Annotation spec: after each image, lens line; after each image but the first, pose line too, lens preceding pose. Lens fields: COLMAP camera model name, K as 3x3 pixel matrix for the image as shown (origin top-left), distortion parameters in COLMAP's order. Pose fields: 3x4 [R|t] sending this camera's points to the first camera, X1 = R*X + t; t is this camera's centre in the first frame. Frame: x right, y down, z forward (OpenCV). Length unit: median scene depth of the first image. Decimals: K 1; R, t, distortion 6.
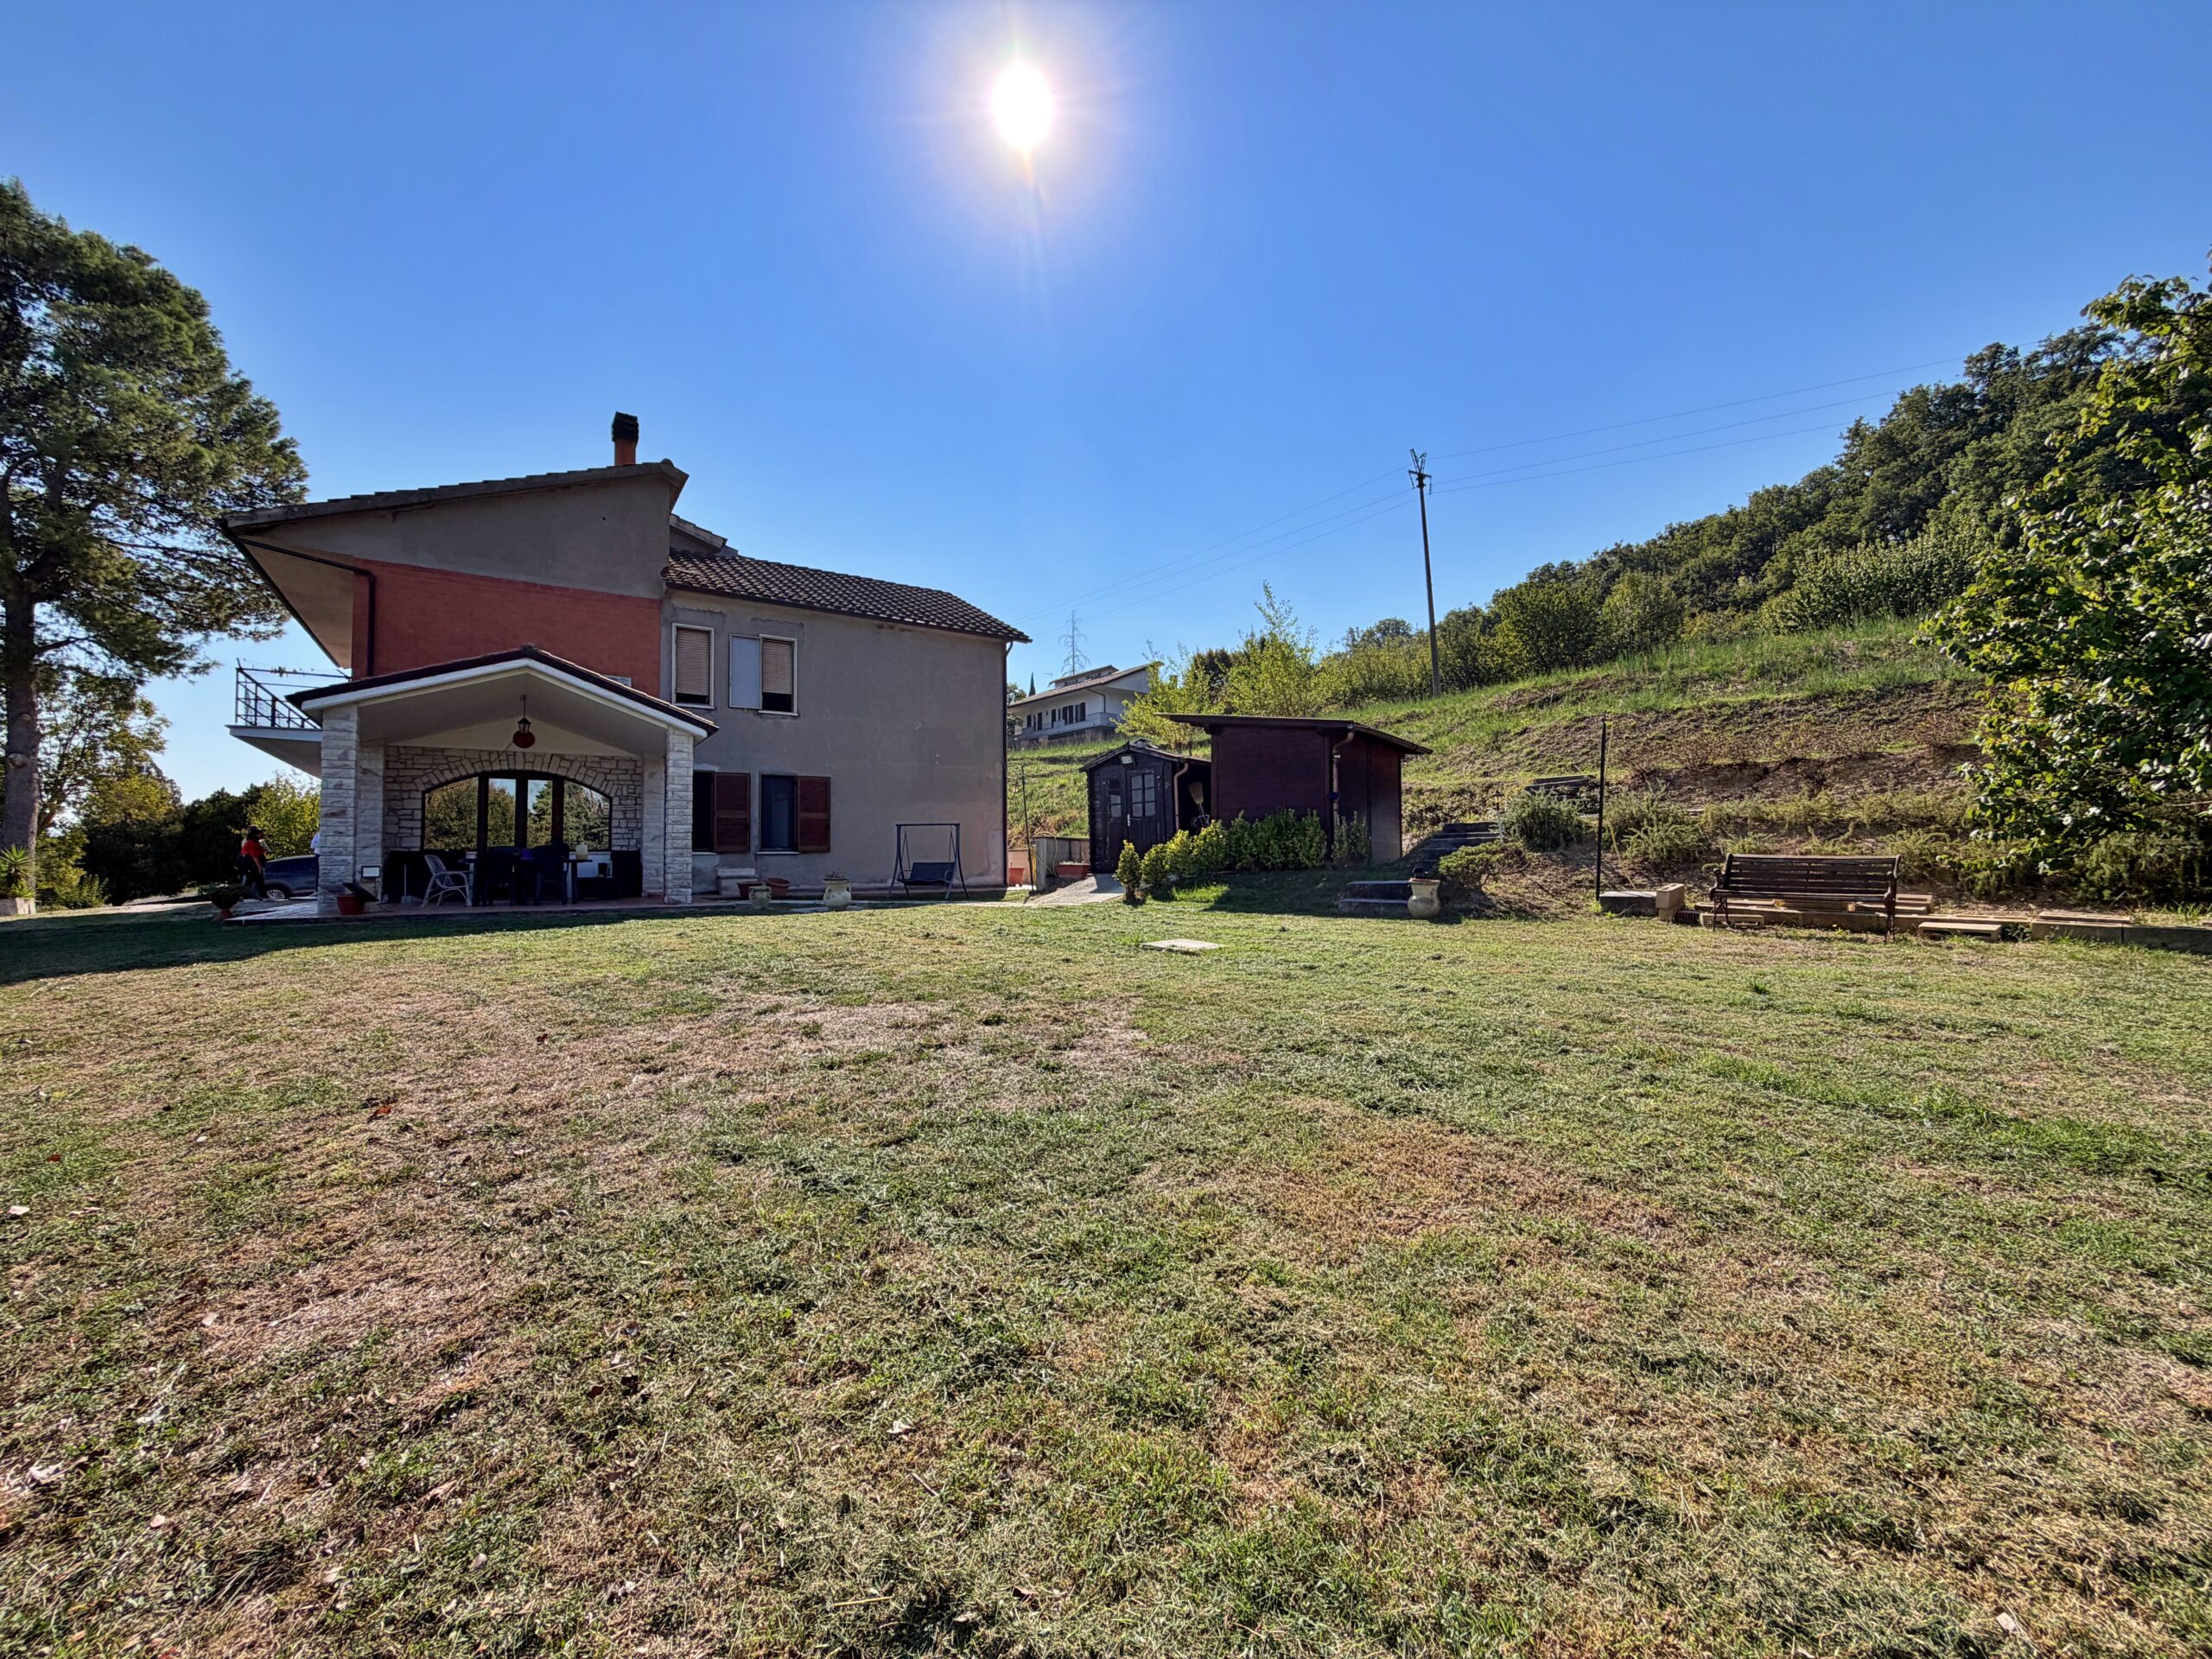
lens RADIAL K [[891.4, 0, 1100.8], [0, 891.4, 841.7], [0, 0, 1]] dist [0.001631, -0.000679]
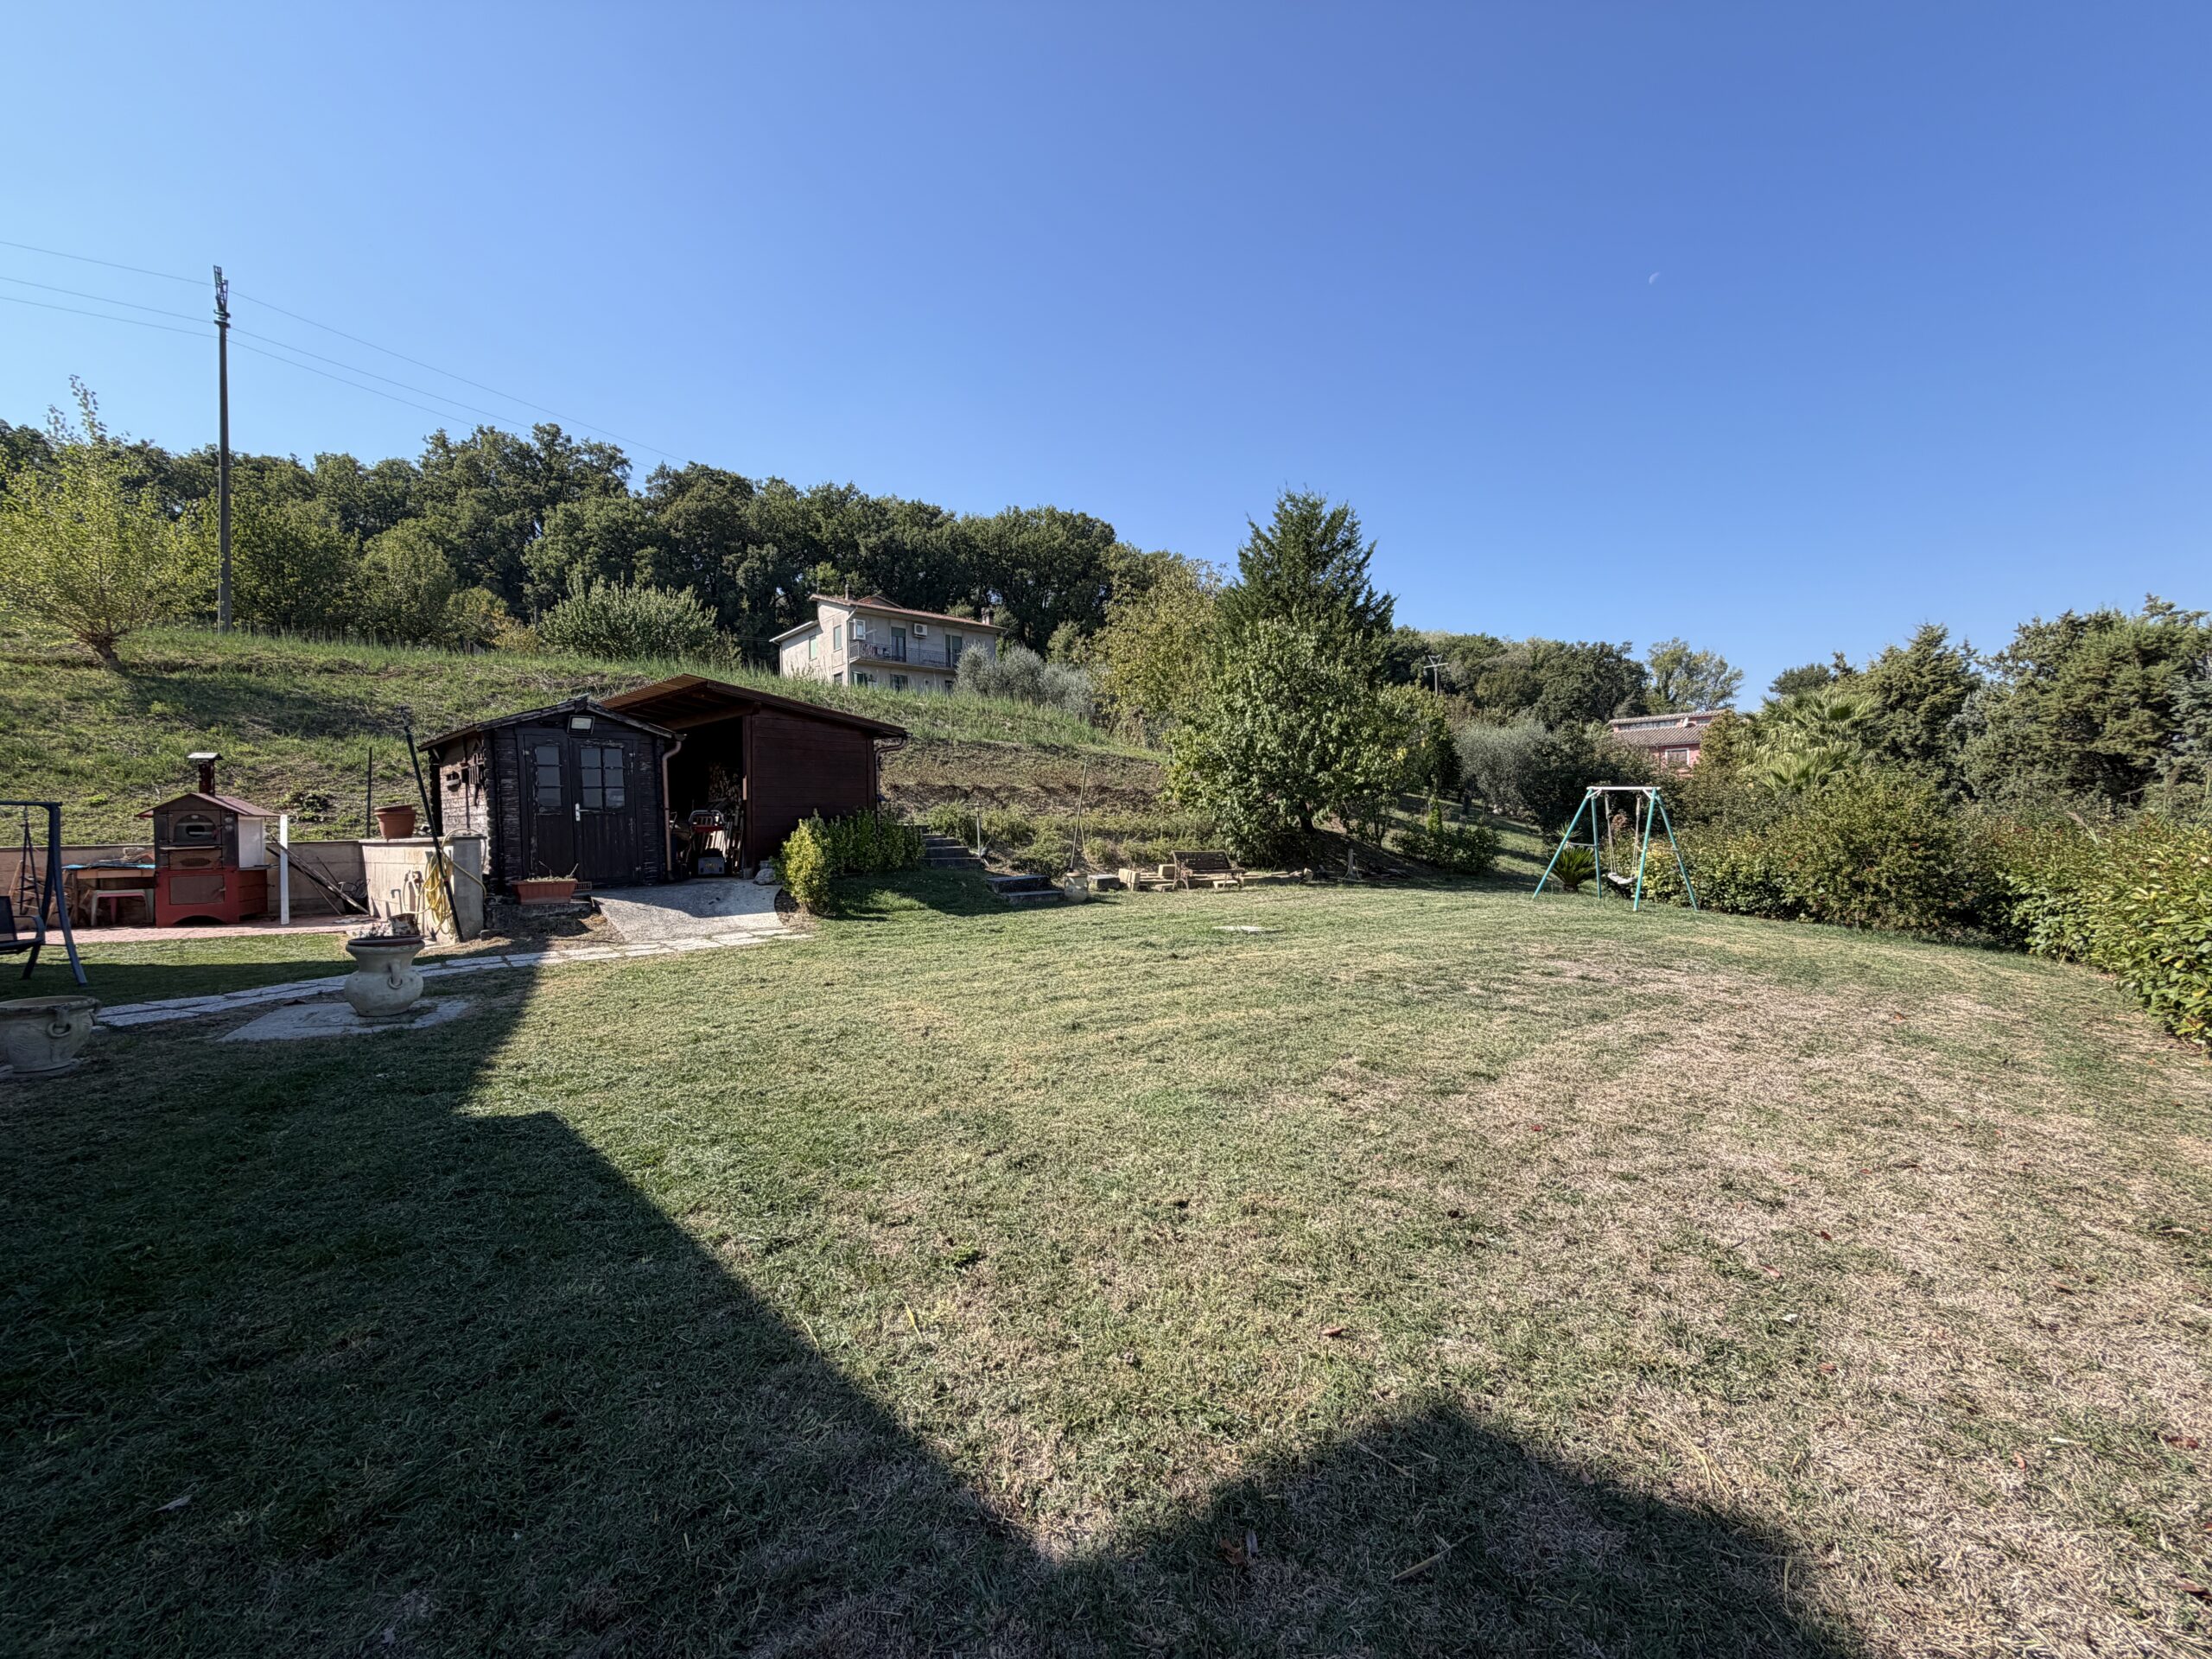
lens RADIAL K [[891.4, 0, 1115.8], [0, 891.4, 831.4], [0, 0, 1]] dist [0.001631, -0.000679]
pose [[0.086812, 0.004337, 0.996215, -0.498576], [-0.006670, 0.999971, -0.003773, -0.007985], [-0.996202, -0.006317, 0.086839, 0.439417]]
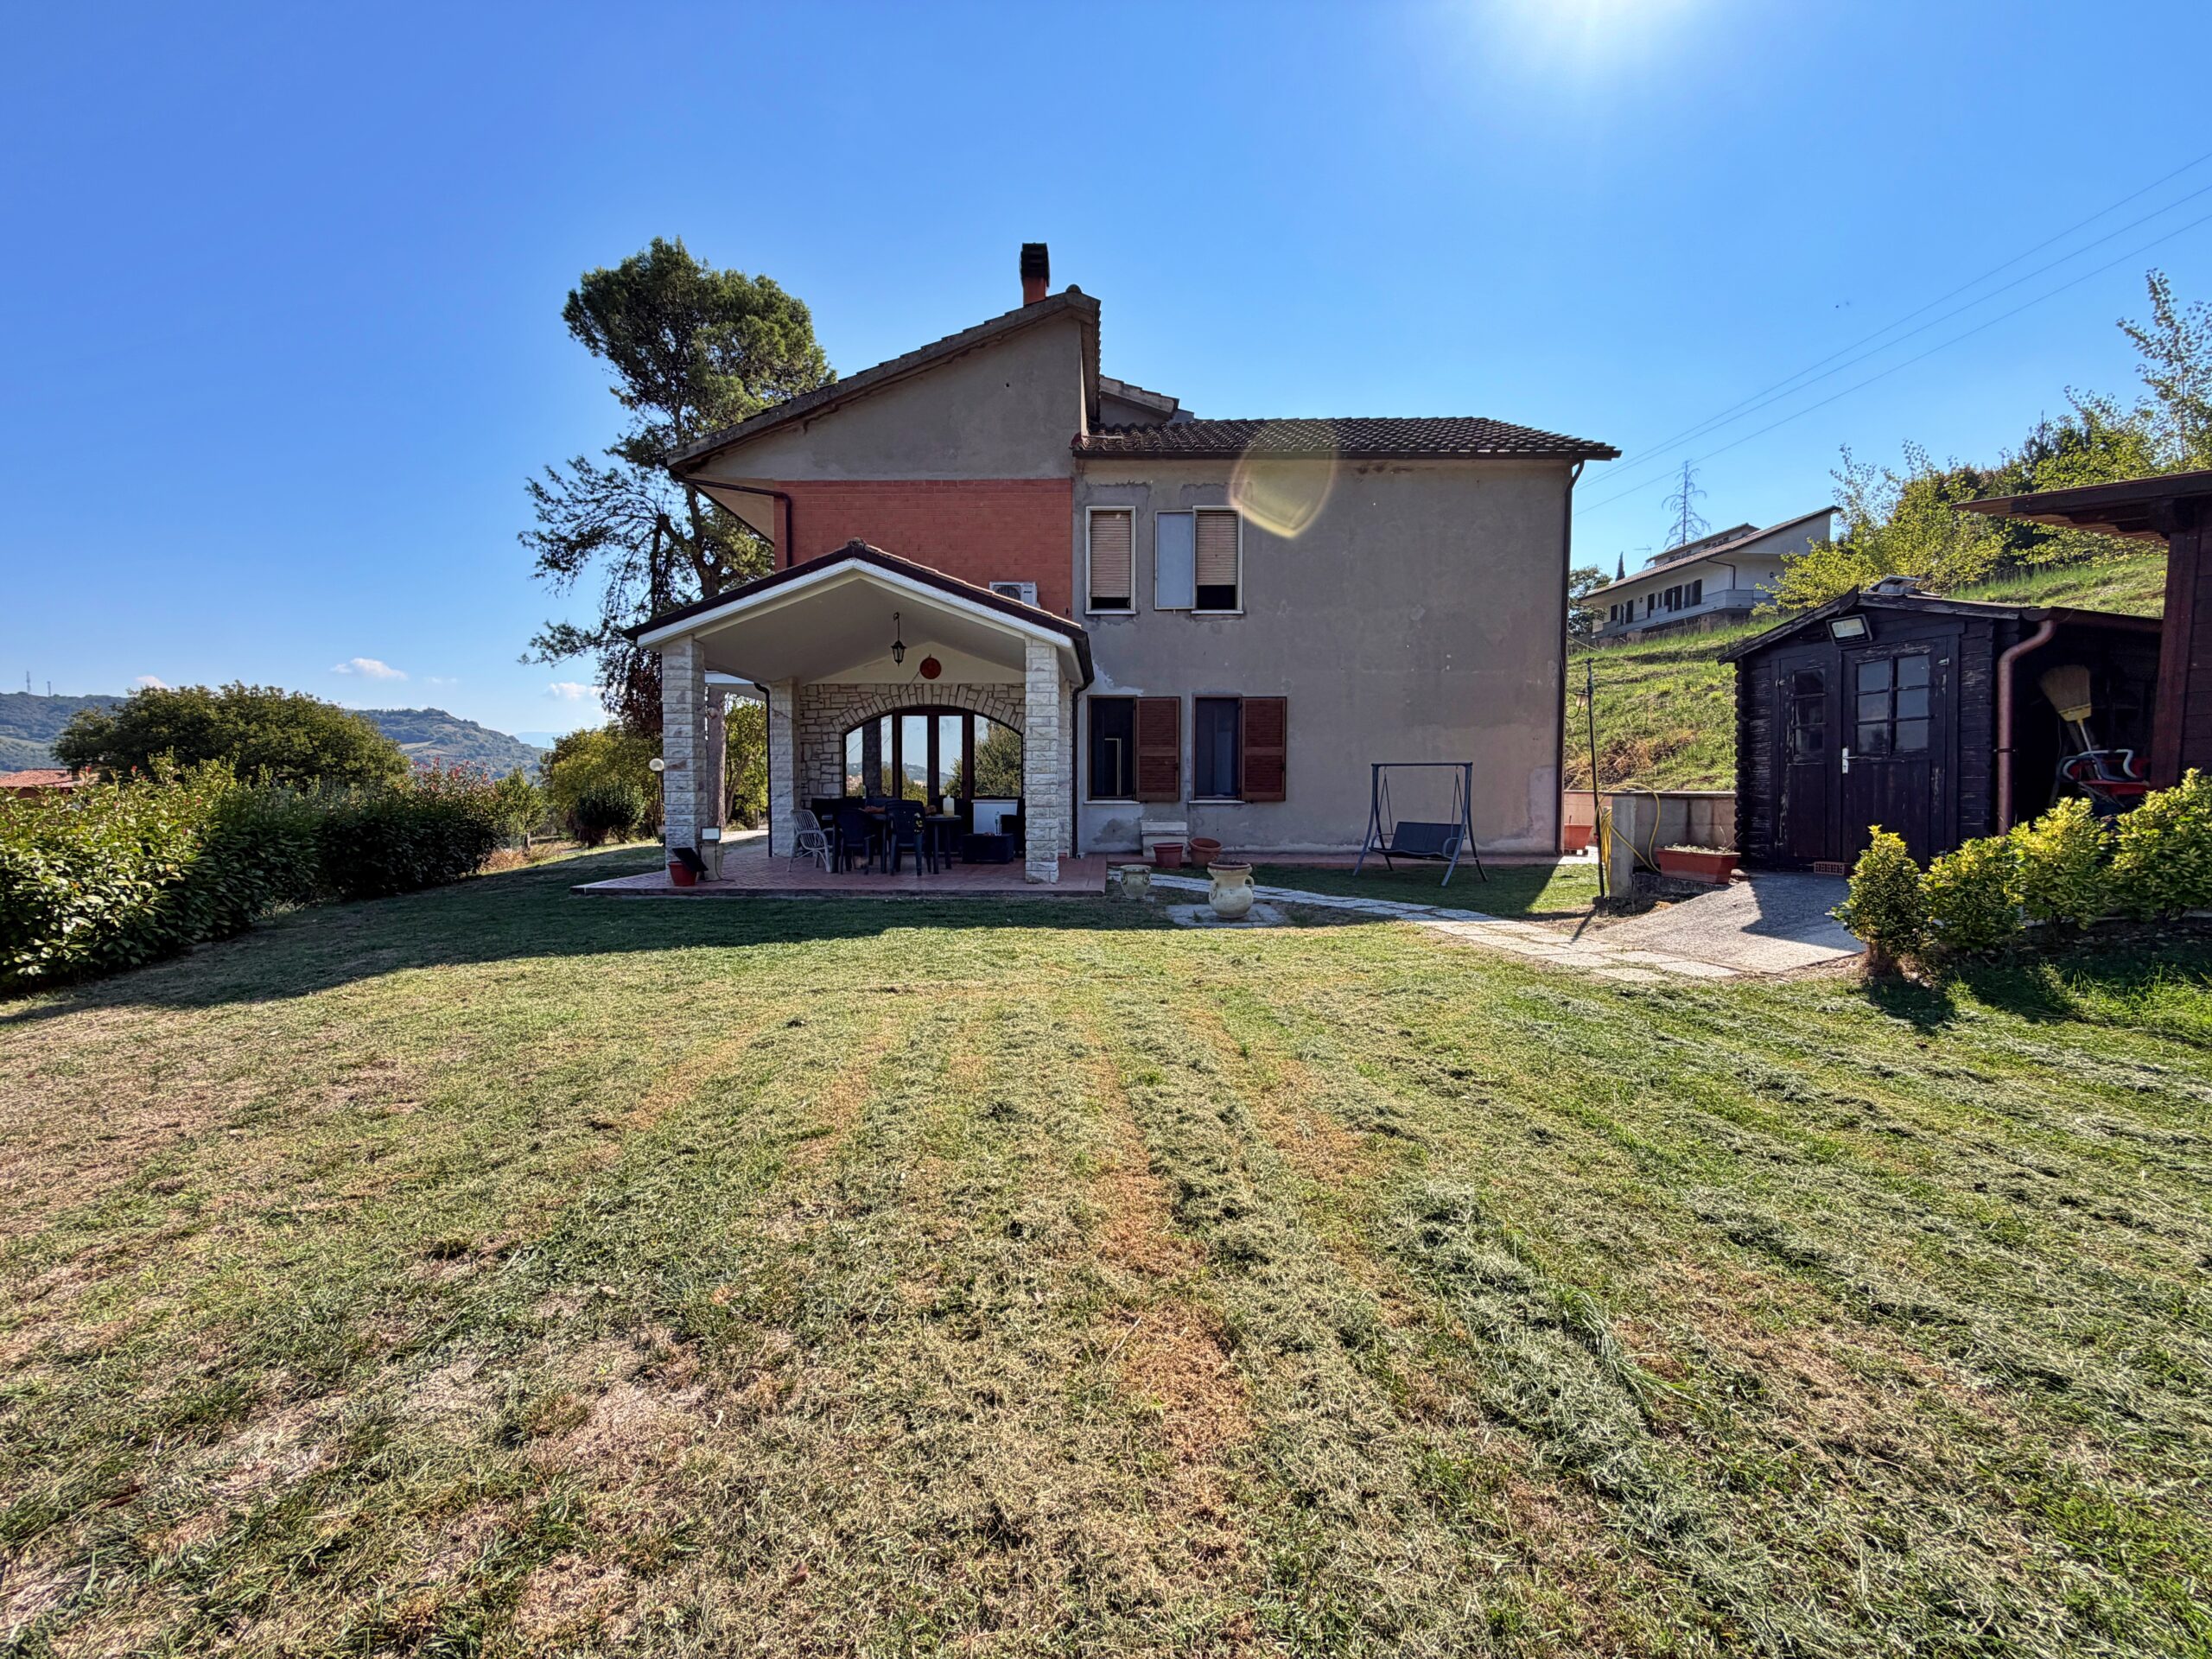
lens RADIAL K [[891.4, 0, 1093.3], [0, 891.4, 833.0], [0, 0, 1]] dist [0.001631, -0.000679]
pose [[0.823315, 0.039528, -0.566207, -0.021525], [0.005653, 0.996951, 0.077819, -0.020060], [0.567557, -0.067271, 0.820581, 0.321908]]
